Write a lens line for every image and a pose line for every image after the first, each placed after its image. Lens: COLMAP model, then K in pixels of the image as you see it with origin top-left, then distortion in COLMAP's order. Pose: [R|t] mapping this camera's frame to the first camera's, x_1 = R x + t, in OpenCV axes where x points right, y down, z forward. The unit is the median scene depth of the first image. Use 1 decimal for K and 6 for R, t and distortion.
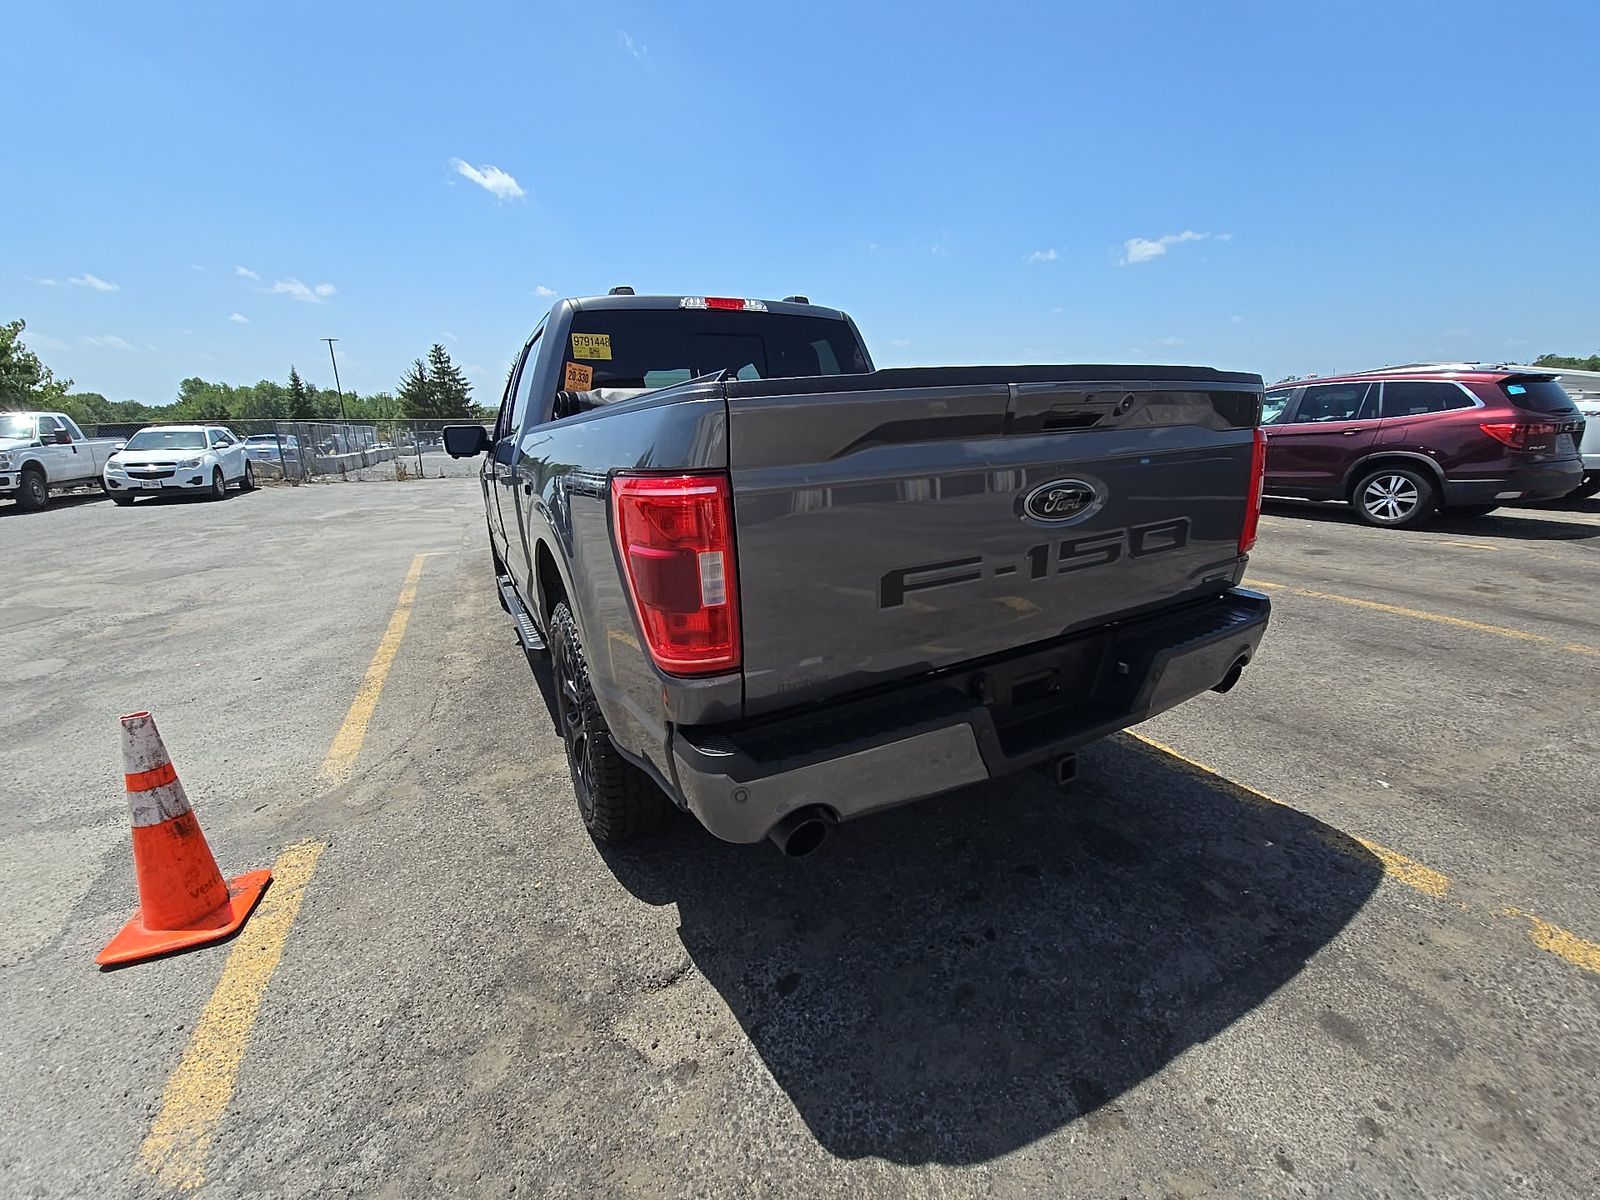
lens RADIAL K [[650.6, 0, 803.2], [0, 650.6, 586.2], [0, 0, 1]] dist [0.009507, -0.008440]
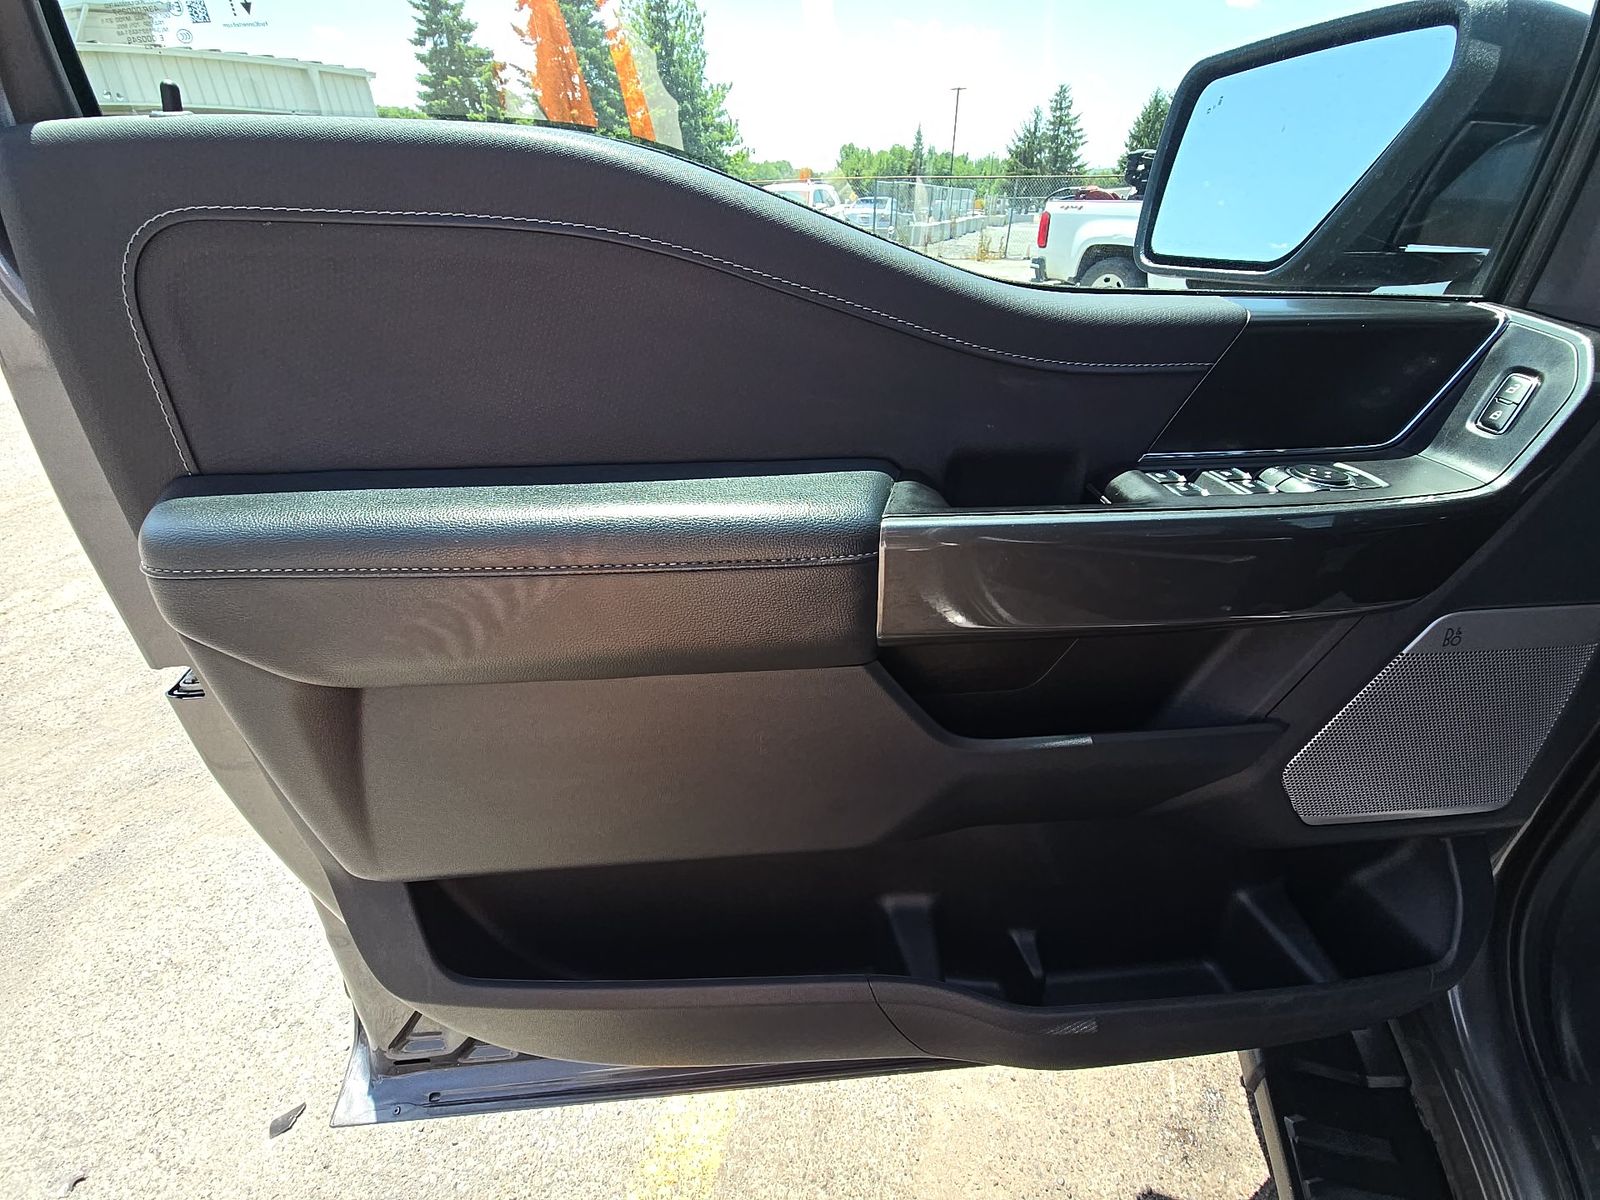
lens RADIAL K [[650.6, 0, 789.1], [0, 650.6, 588.5], [0, 0, 1]] dist [0.009507, -0.008440]
pose [[0.692075, 0.382233, -0.612315, -0.916080], [-0.182261, 0.913336, 0.364141, -0.301497], [0.698436, -0.140412, 0.701763, 1.445813]]
